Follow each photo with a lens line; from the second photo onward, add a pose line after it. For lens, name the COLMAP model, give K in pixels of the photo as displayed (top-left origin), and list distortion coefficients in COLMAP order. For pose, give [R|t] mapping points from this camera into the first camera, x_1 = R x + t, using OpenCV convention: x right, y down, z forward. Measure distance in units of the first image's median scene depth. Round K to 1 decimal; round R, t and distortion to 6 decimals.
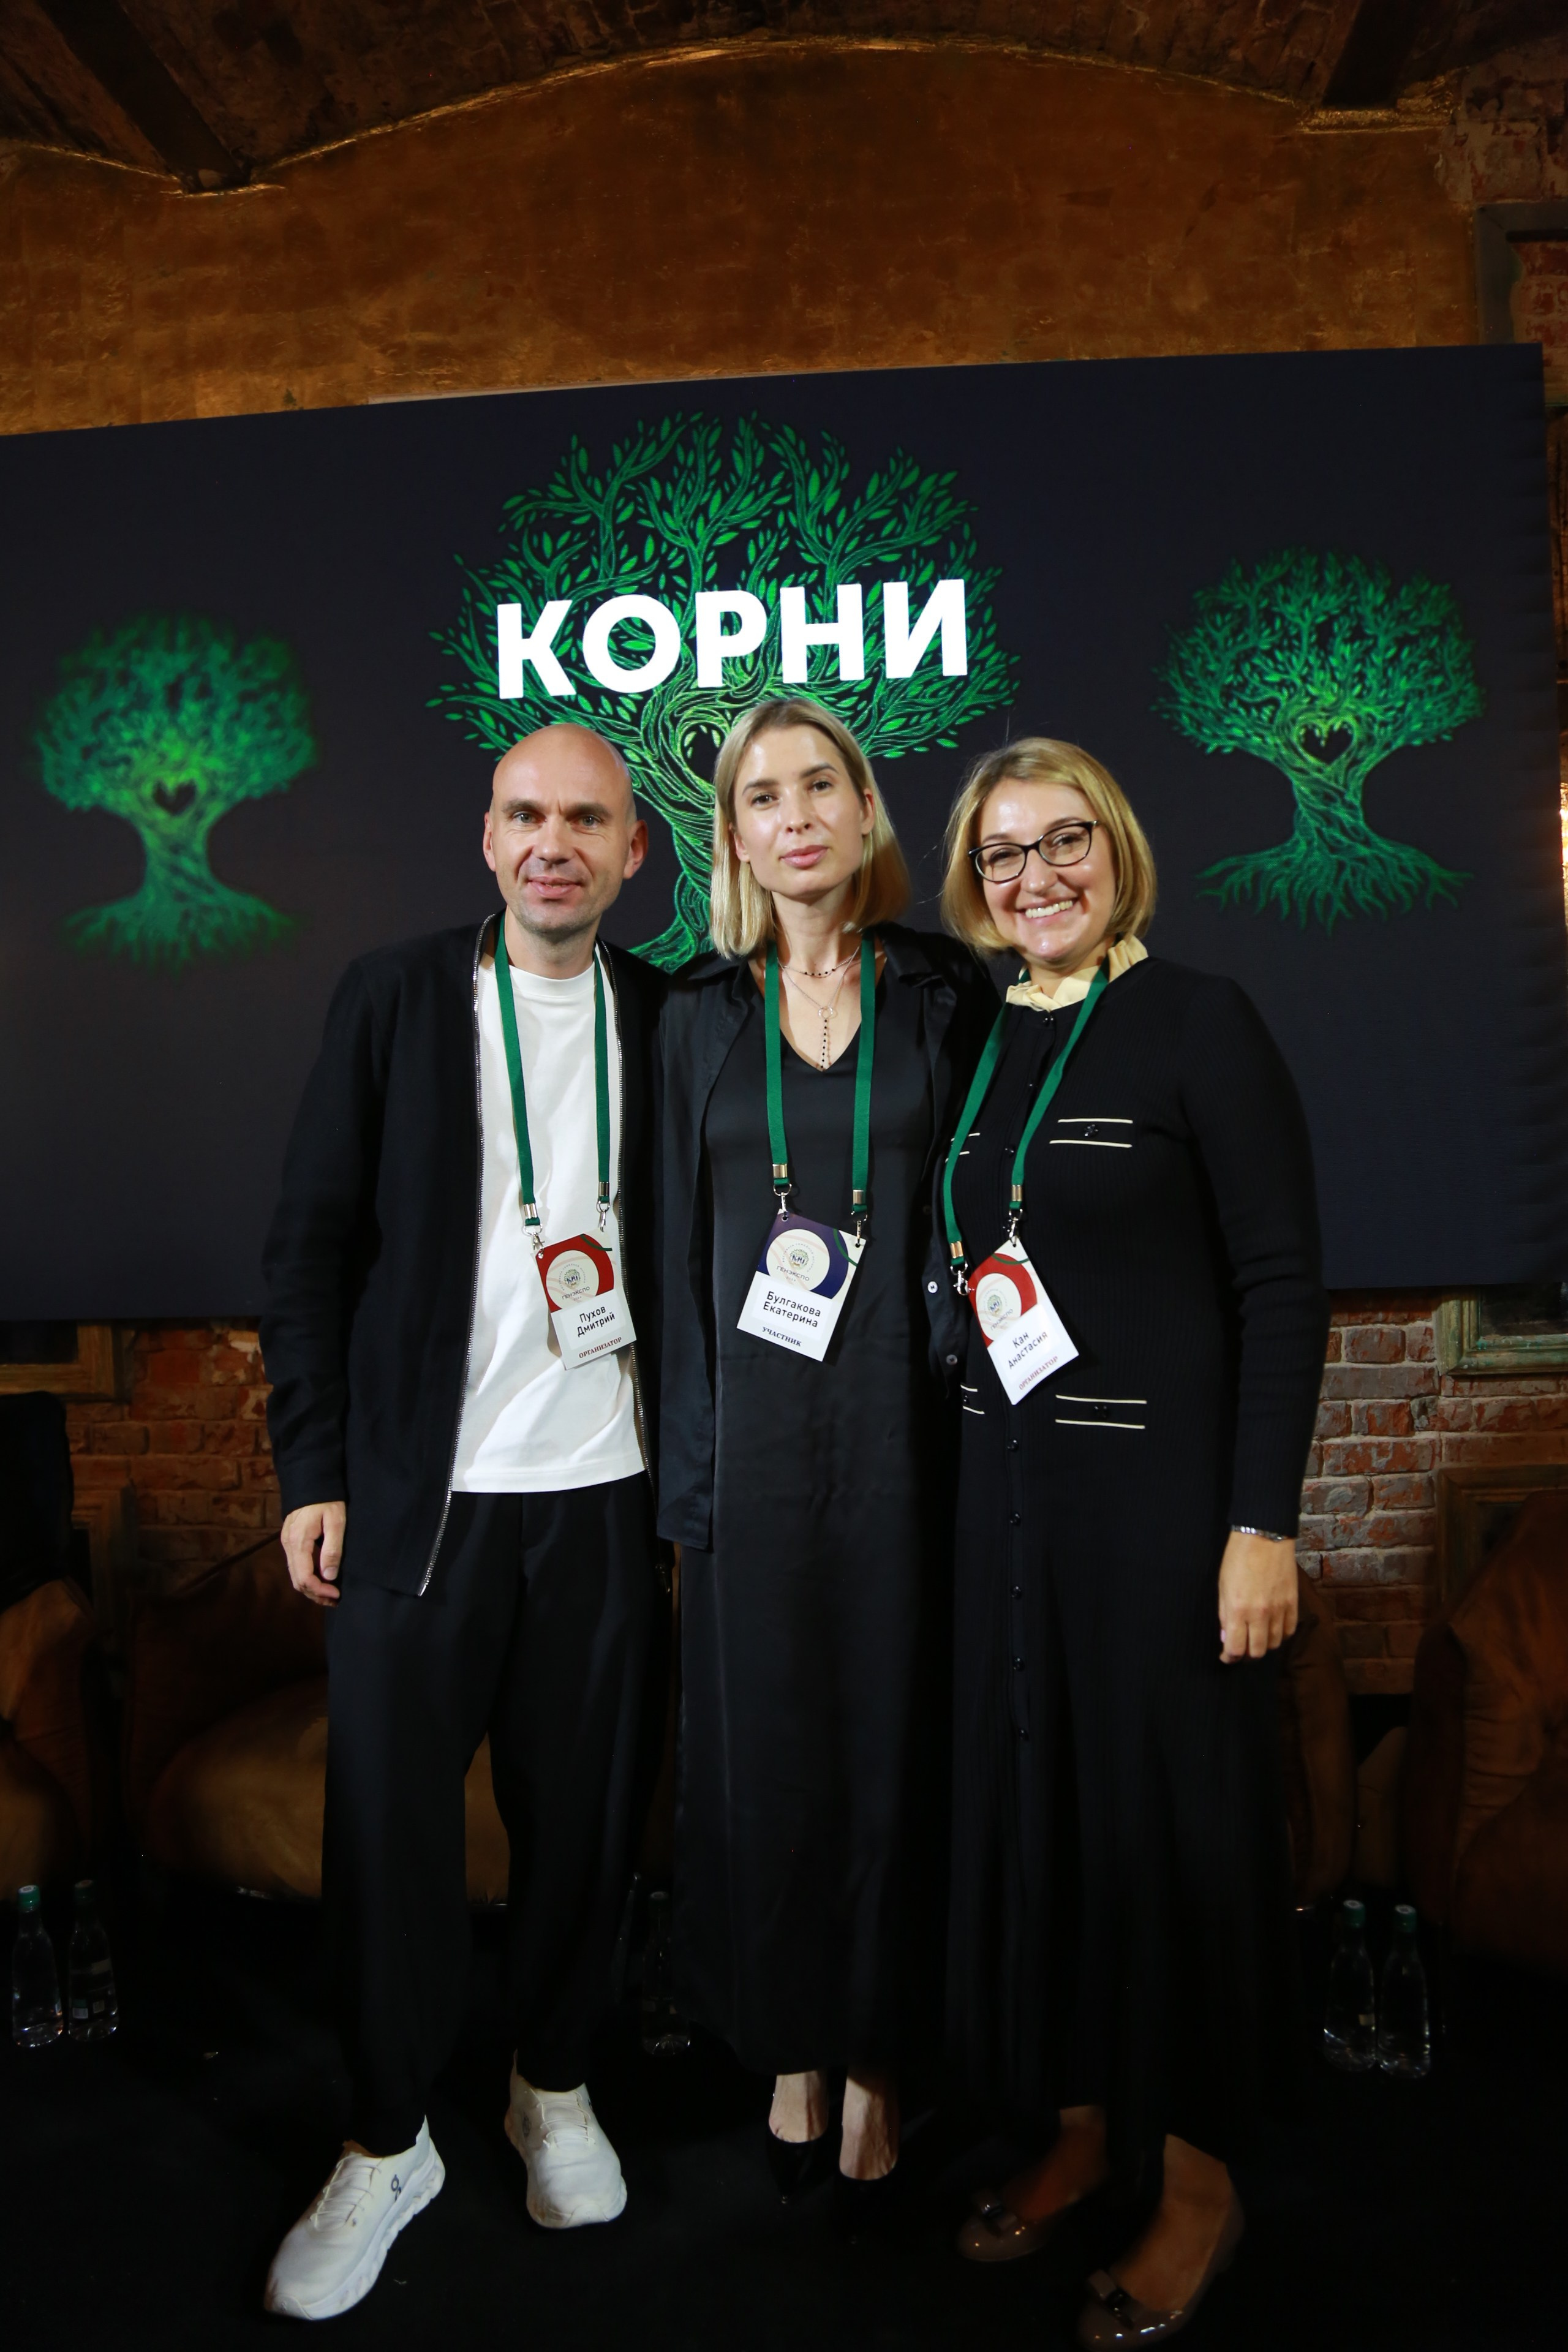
lens RADIAL K [[1610.5, 0, 851.3], [0, 1610.5, 1172.6], [0, 0, 1]] dist [-0.121767, 0.076847]
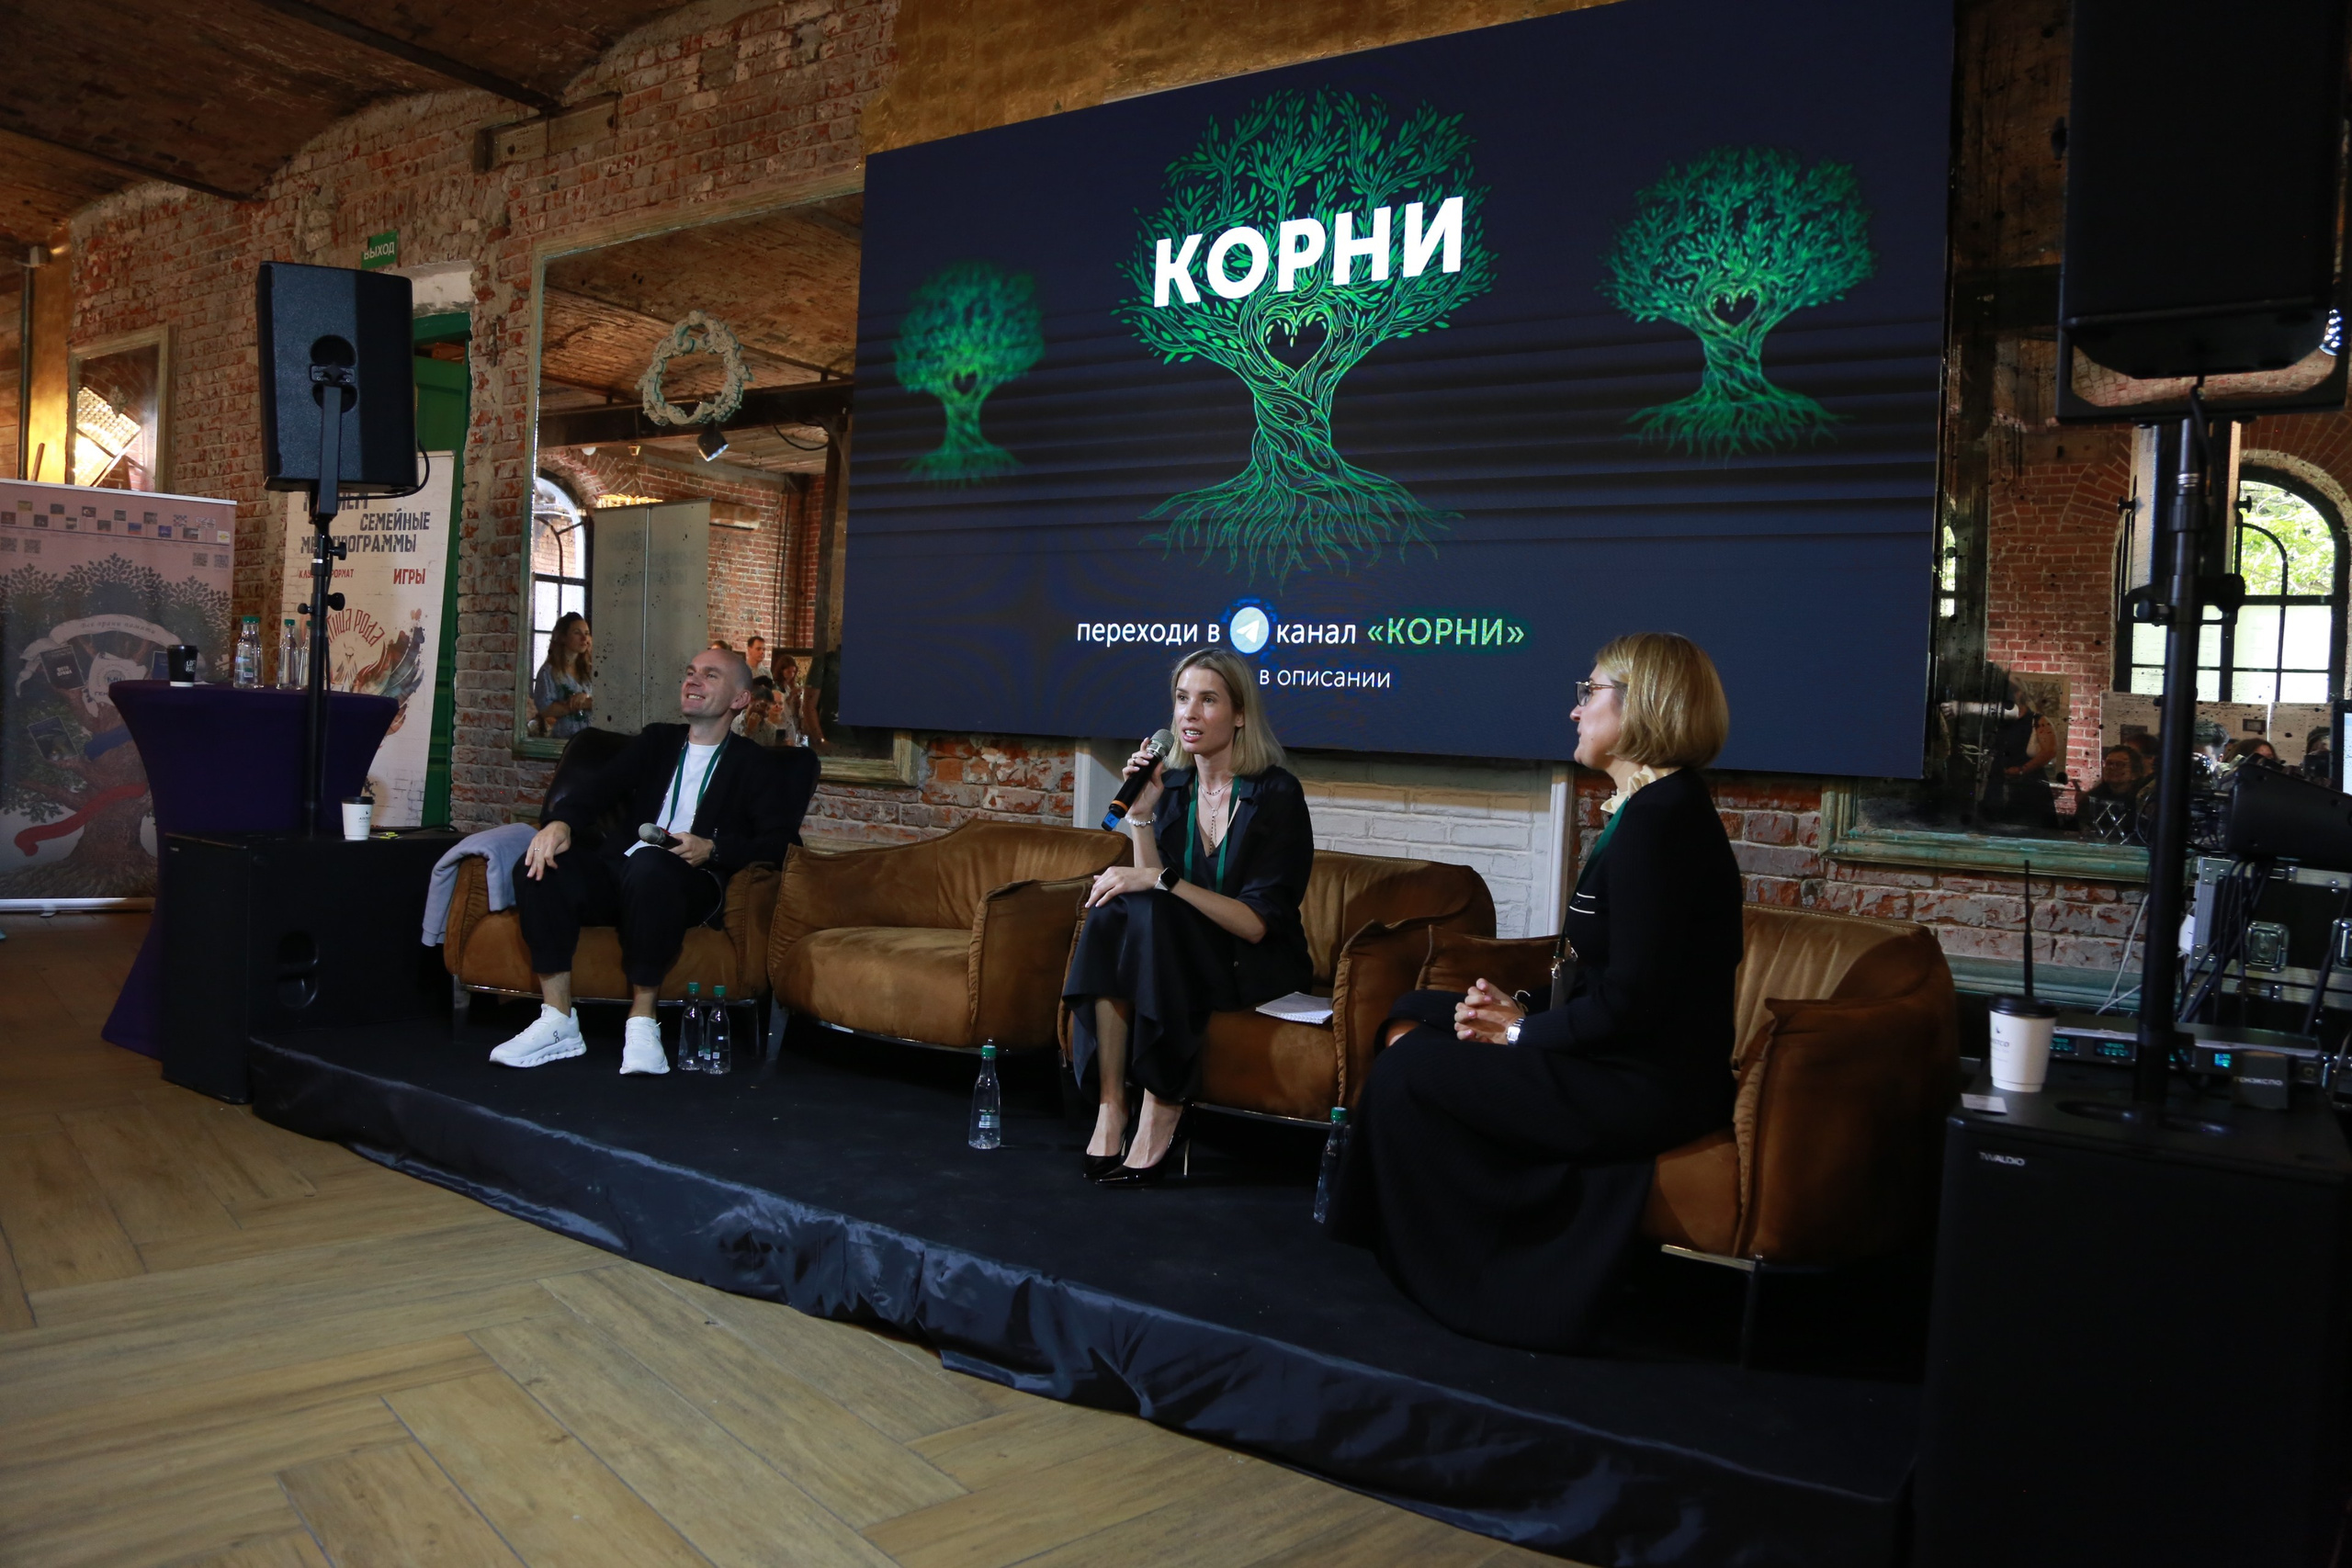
lens RADIAL K [[1612.0, 0, 1189.0], [0, 1612.0, 777.4], [0, 0, 1]] dist [-0.122635, 0.077473]
pose [[0.868615, 0.085143, -0.488117, 0.540026], [-0.086428, 0.996058, 0.019944, 0.088405], [0.487891, 0.024863, 0.872550, -0.217135]]
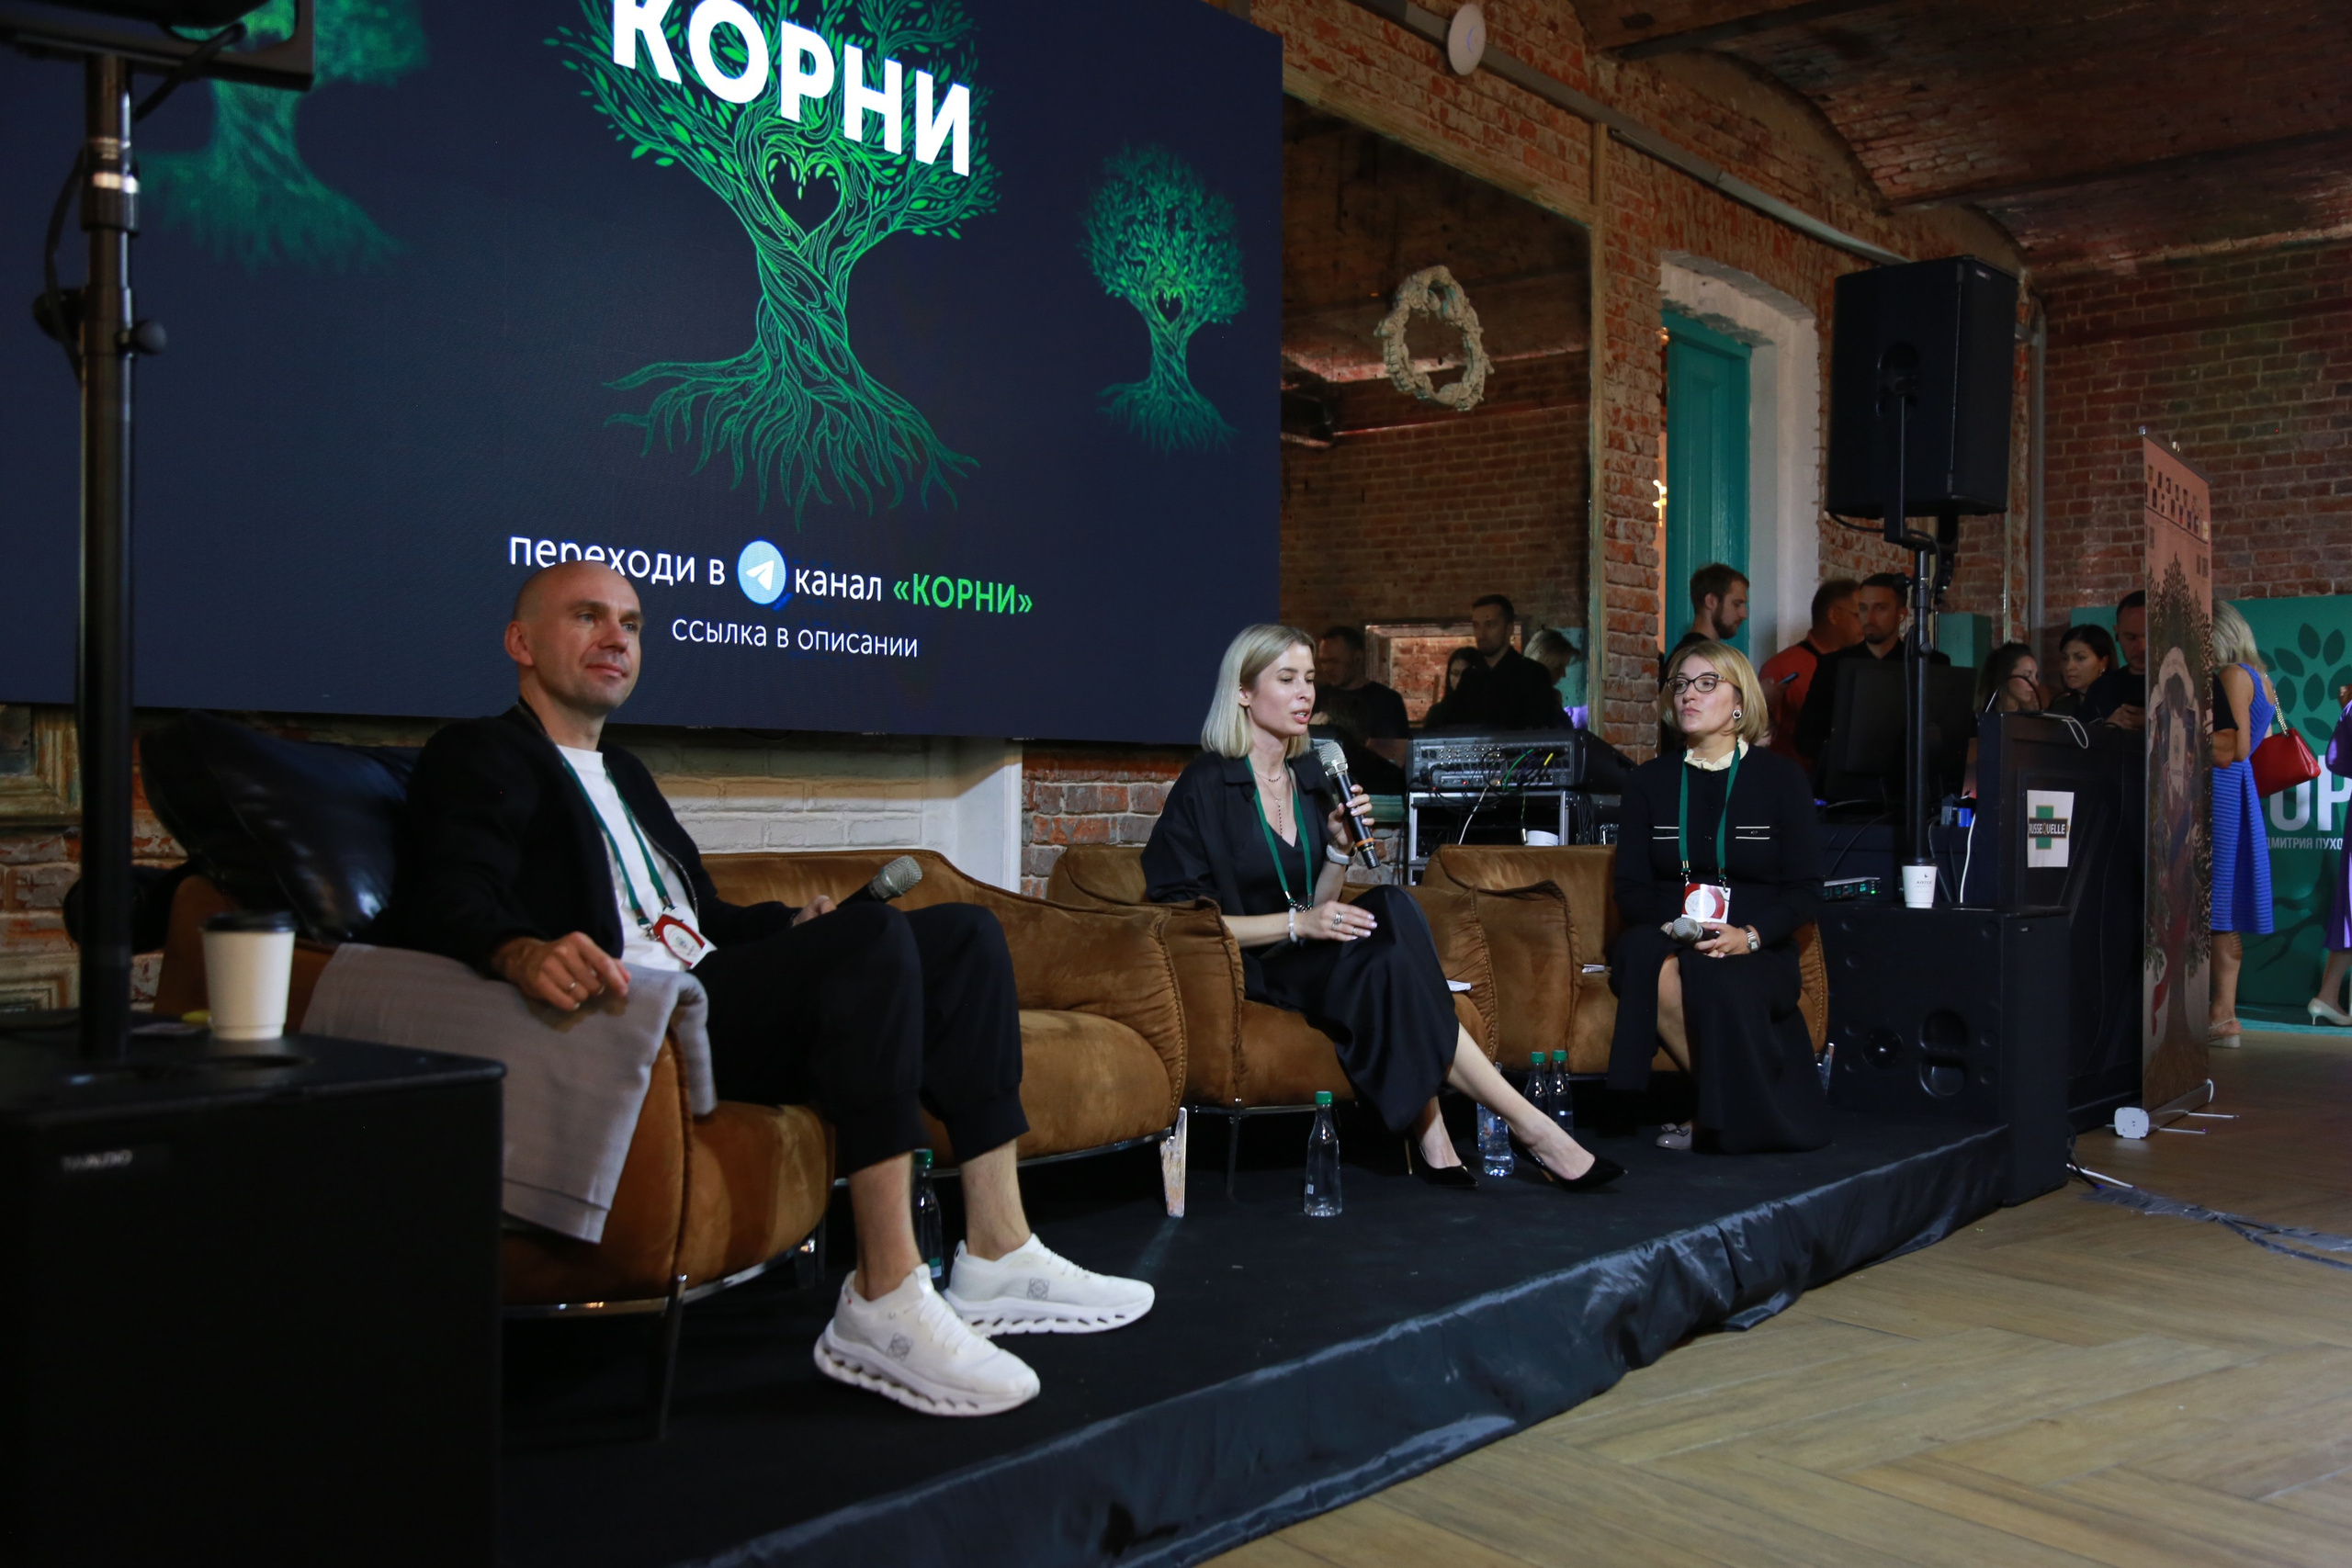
lens RADIAL K [[2192.7, 0, 1184.1], [0, 2192.7, 777.1], [0, 0, 1]] dist [-0.006243, 0.072849]
pose [[0.578236, 0.042467, 0.814764, -1.064353], [-0.002477, 0.998731, -0.050298, 0.182900], [-0.815866, 0.027066, 0.577607, 0.000478]]
